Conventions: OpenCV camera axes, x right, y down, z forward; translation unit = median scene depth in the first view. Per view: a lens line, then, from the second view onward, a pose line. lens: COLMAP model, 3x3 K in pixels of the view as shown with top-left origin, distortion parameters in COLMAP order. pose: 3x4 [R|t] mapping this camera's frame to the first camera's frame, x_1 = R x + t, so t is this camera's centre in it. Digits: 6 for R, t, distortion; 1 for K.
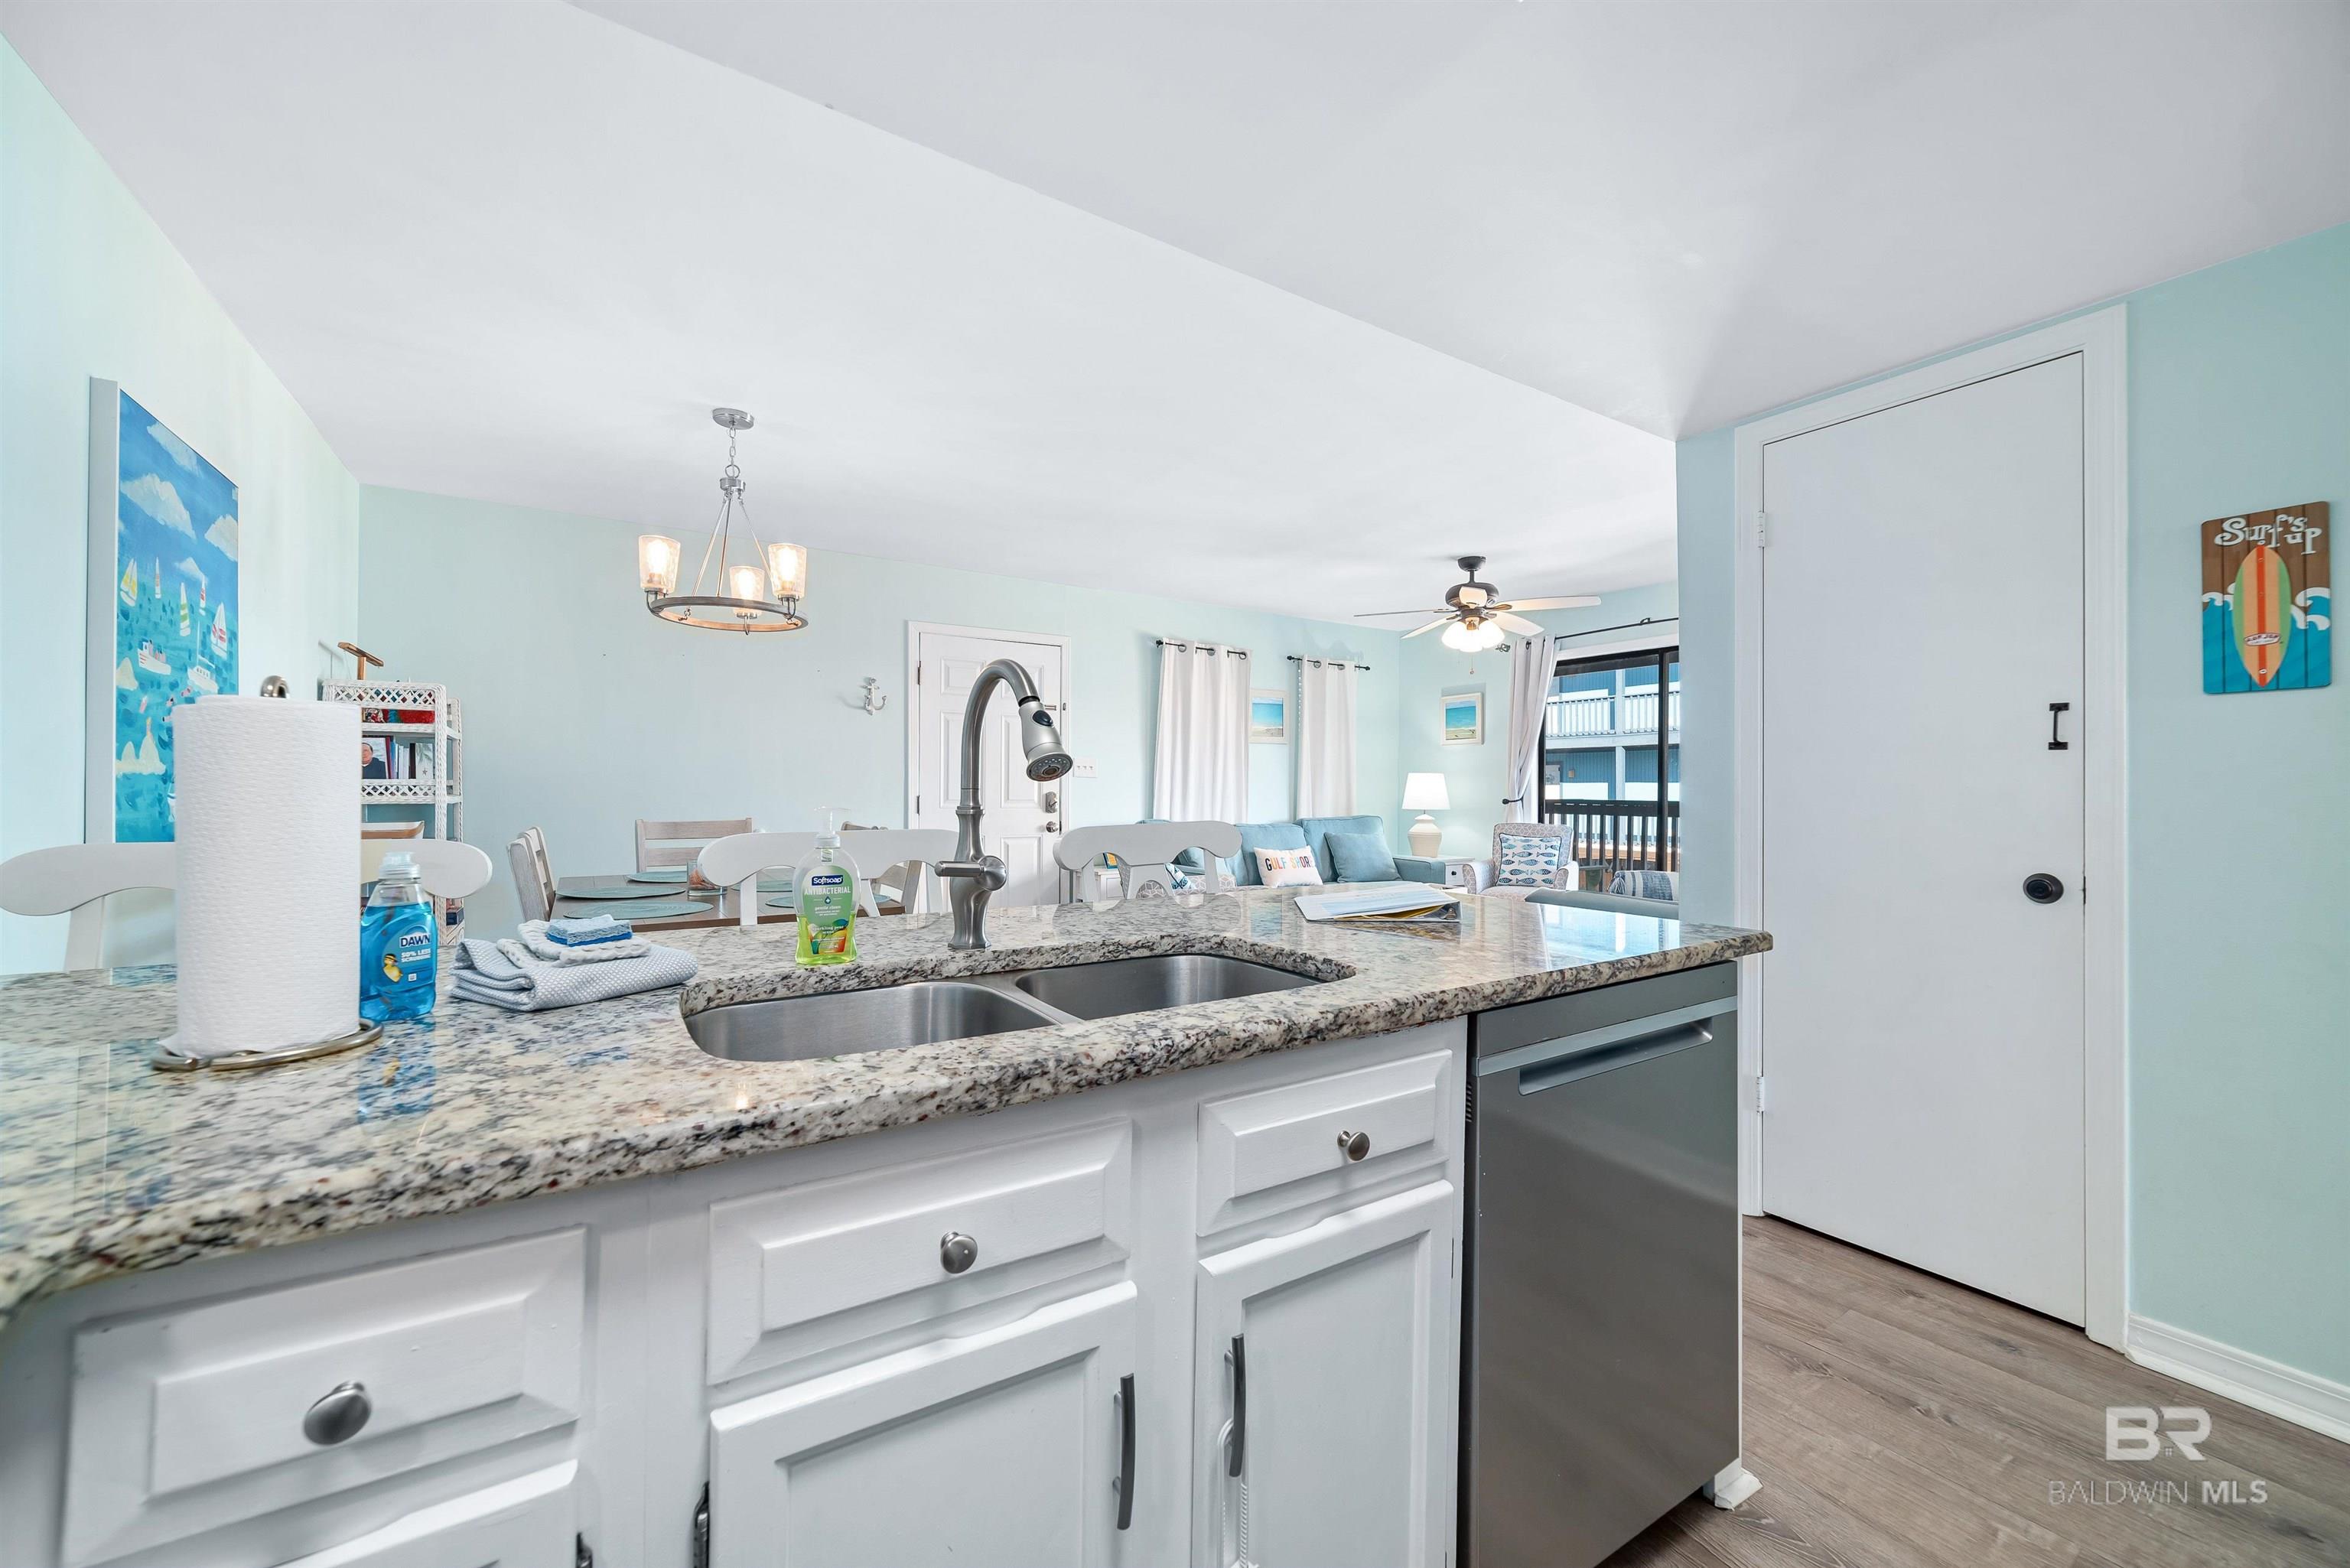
lens RADIAL K [[893.6, 0, 1178.7], [0, 893.6, 788.3], [0, 0, 1]] dist [-0.001430, -0.000098]
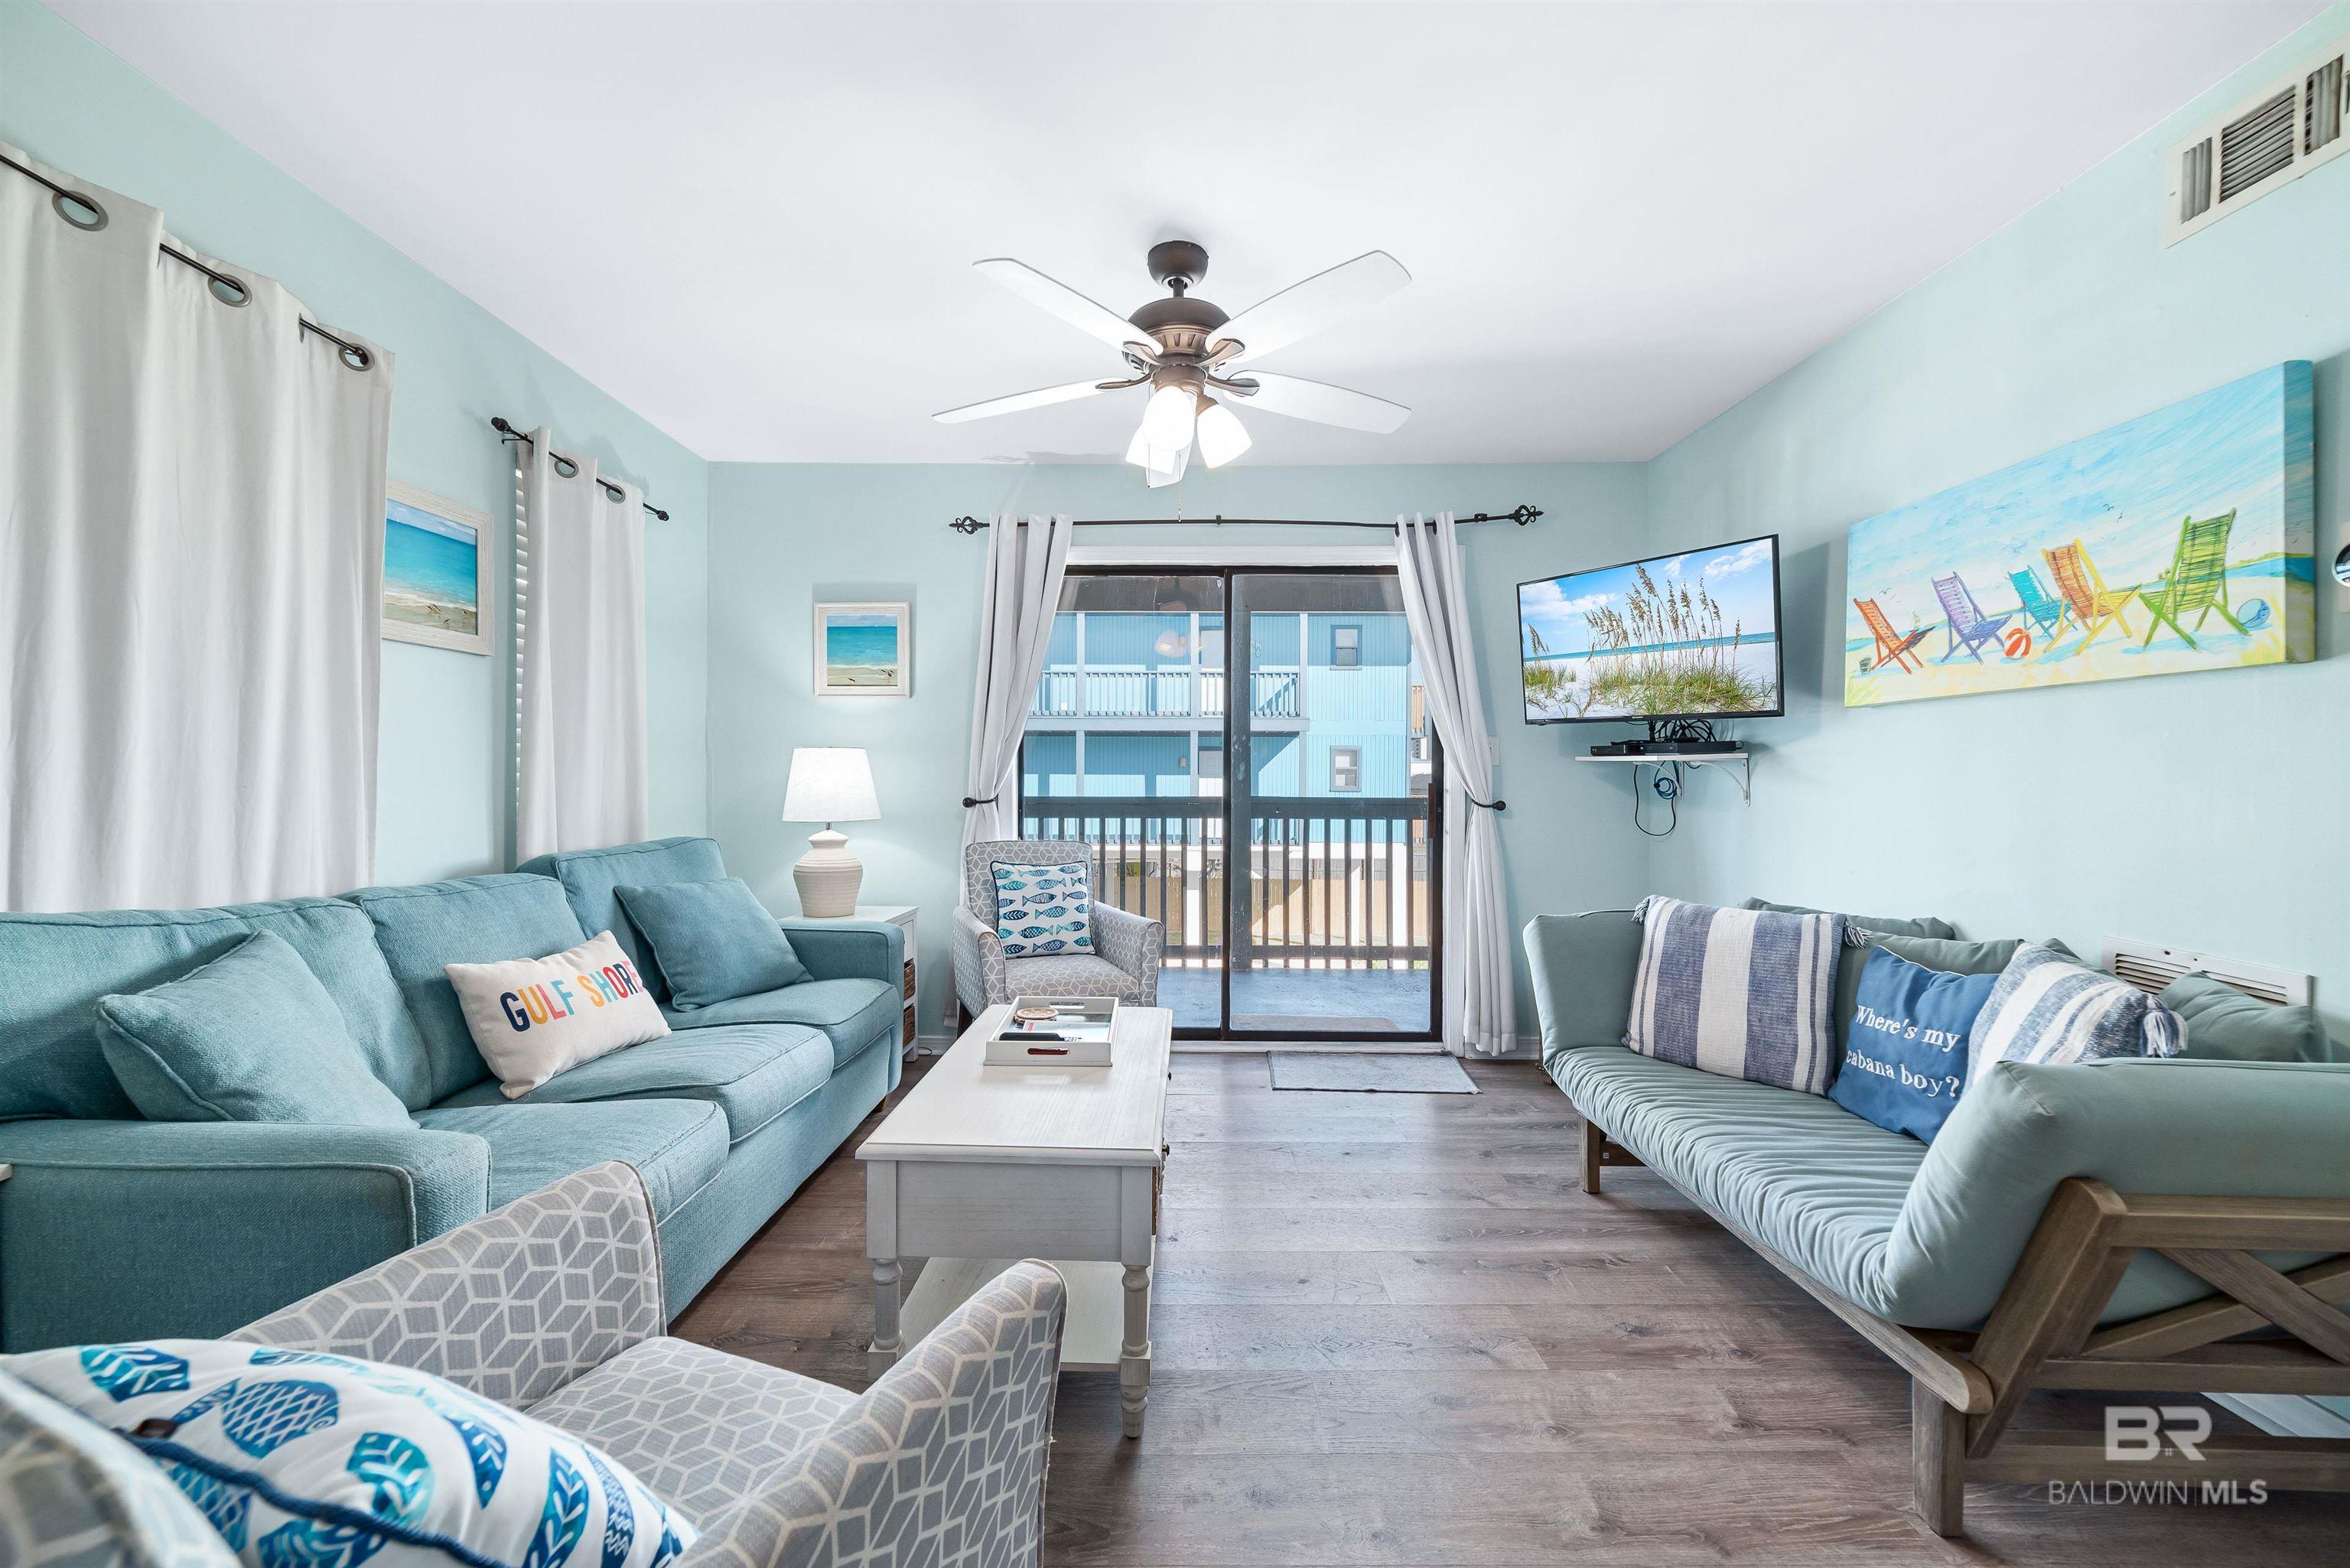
lens RADIAL K [[907.5, 0, 1166.8], [0, 907.5, 790.5], [0, 0, 1]] dist [-0.001143, 0.000033]
pose [[0.554155, -0.007690, 0.832378, -0.040837], [-0.002482, 0.999938, 0.010890, 0.001021], [-0.832410, -0.008101, 0.554101, 0.625272]]
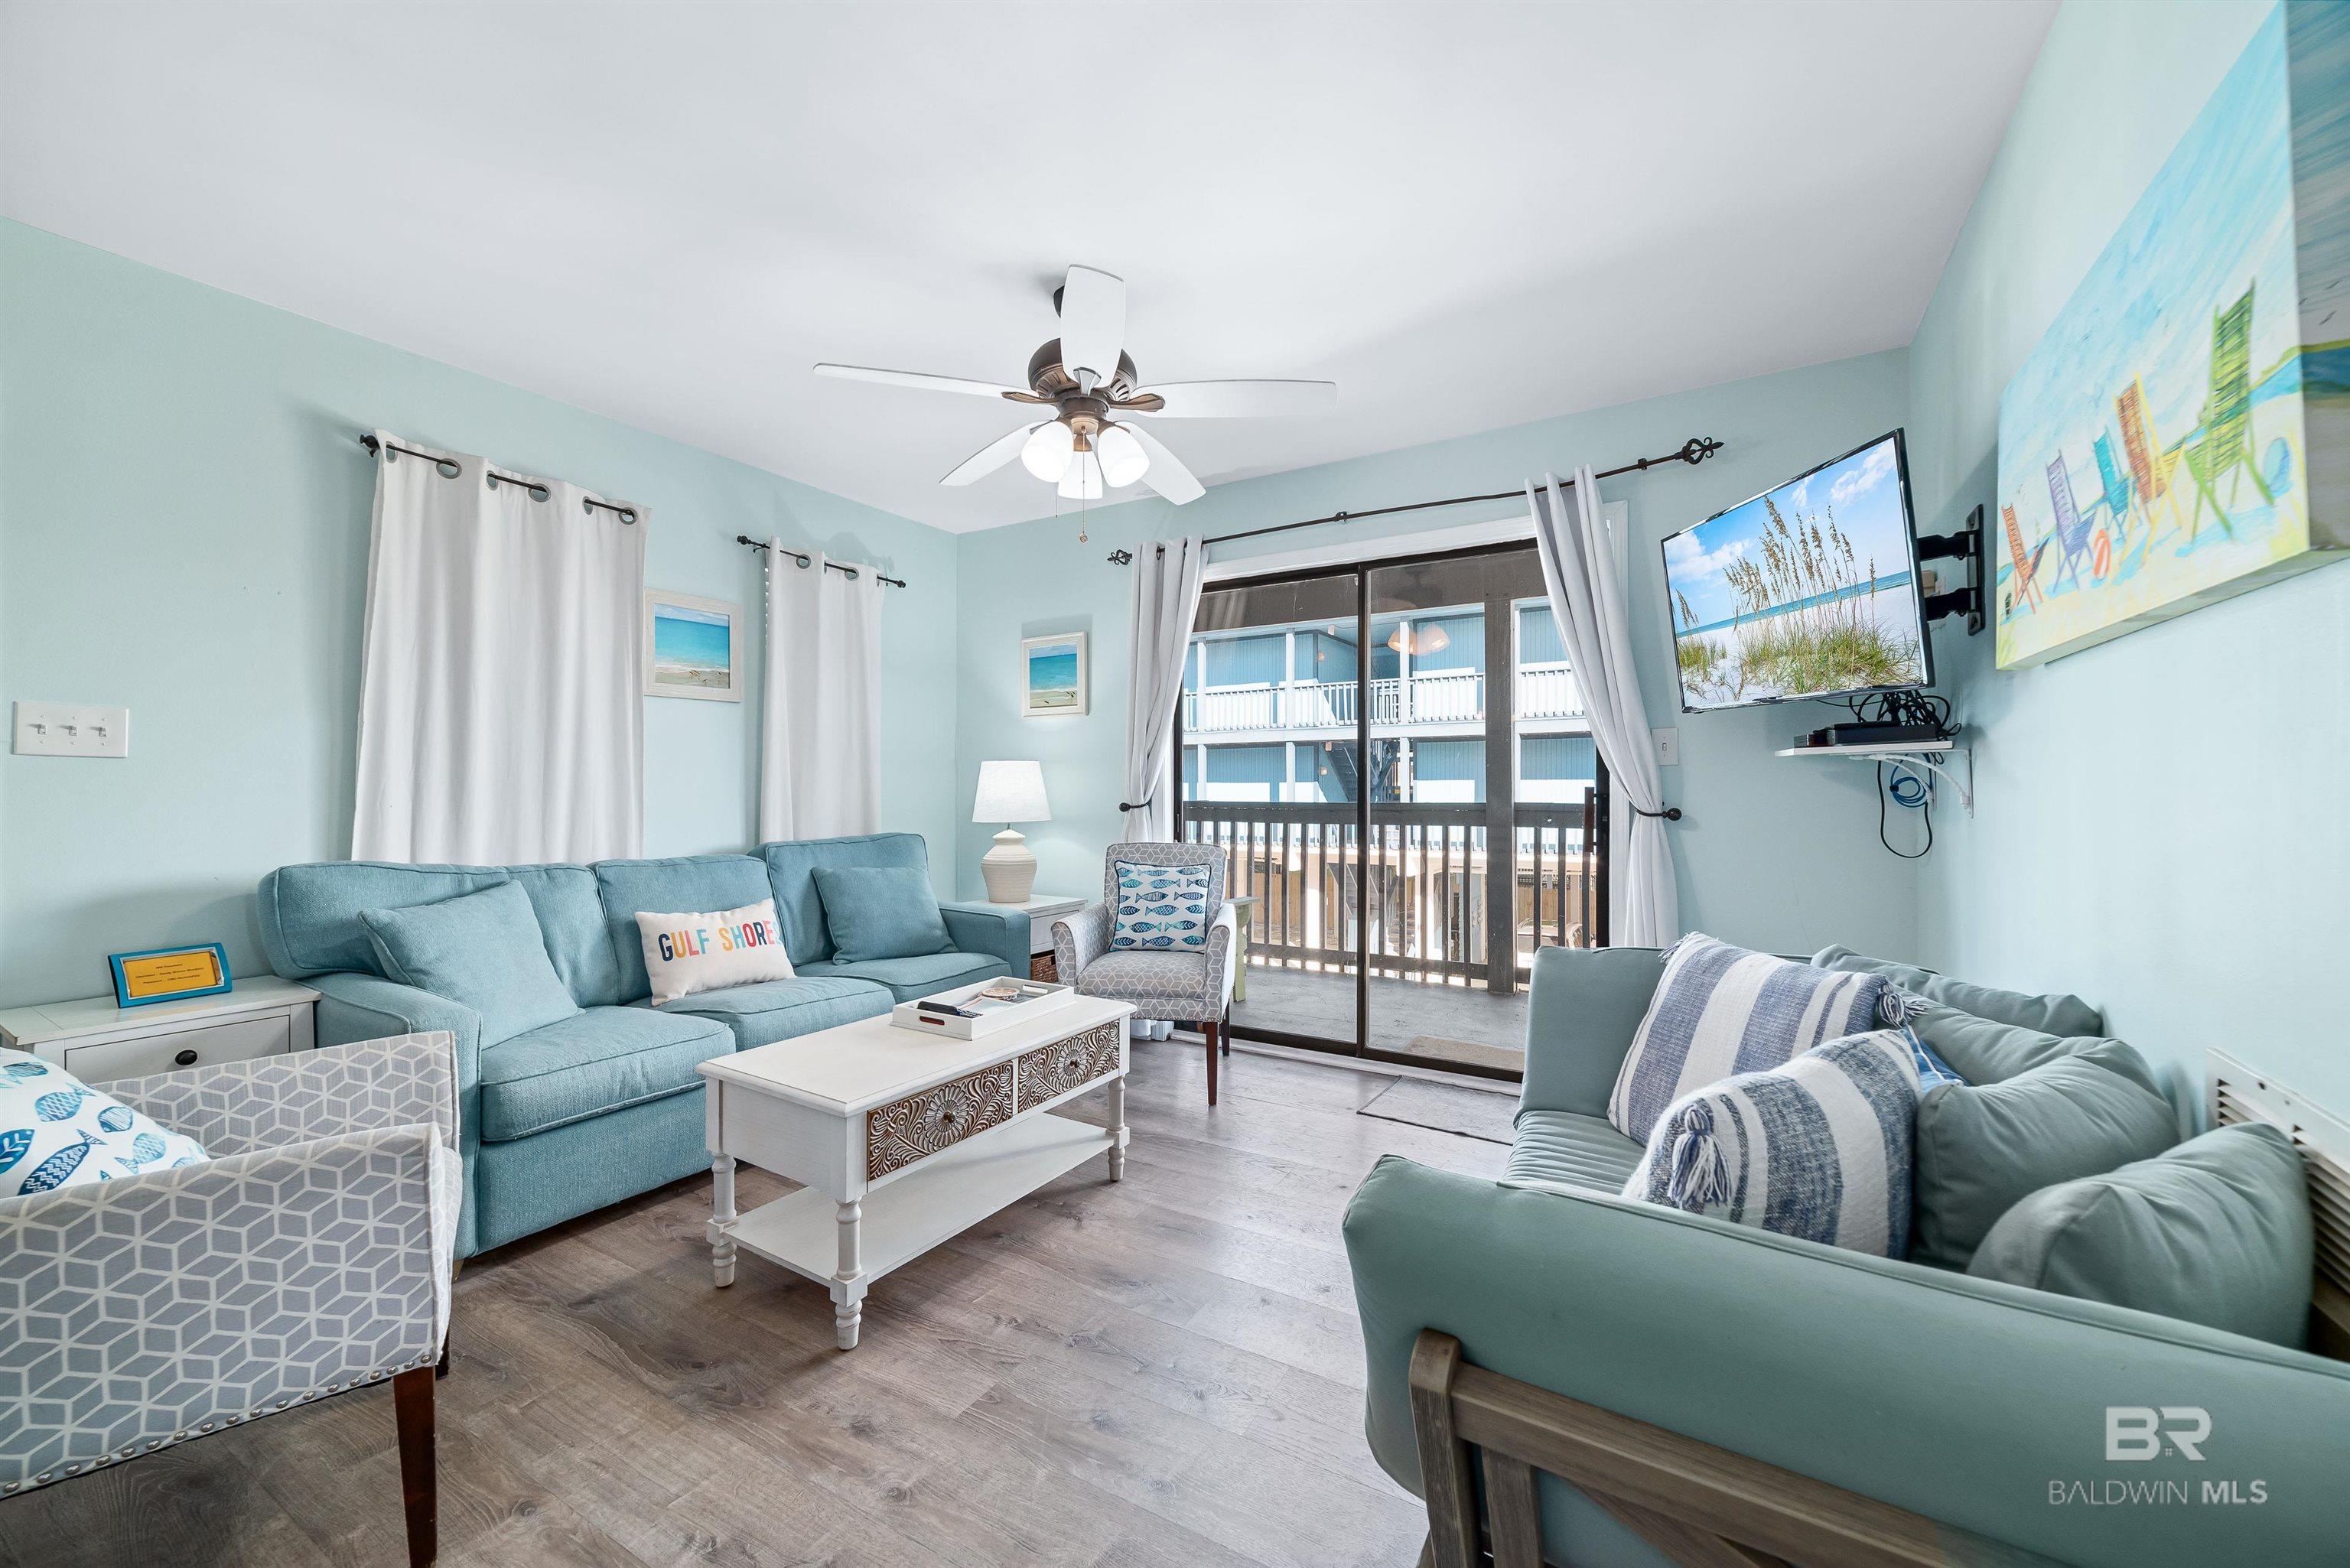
lens RADIAL K [[893.6, 0, 1178.7], [0, 893.6, 788.3], [0, 0, 1]] dist [-0.001430, -0.000098]
pose [[0.897917, -0.003307, 0.440153, 0.136766], [0.003252, 0.999994, 0.000879, 0.001602], [-0.440153, 0.000643, 0.897923, 0.459312]]
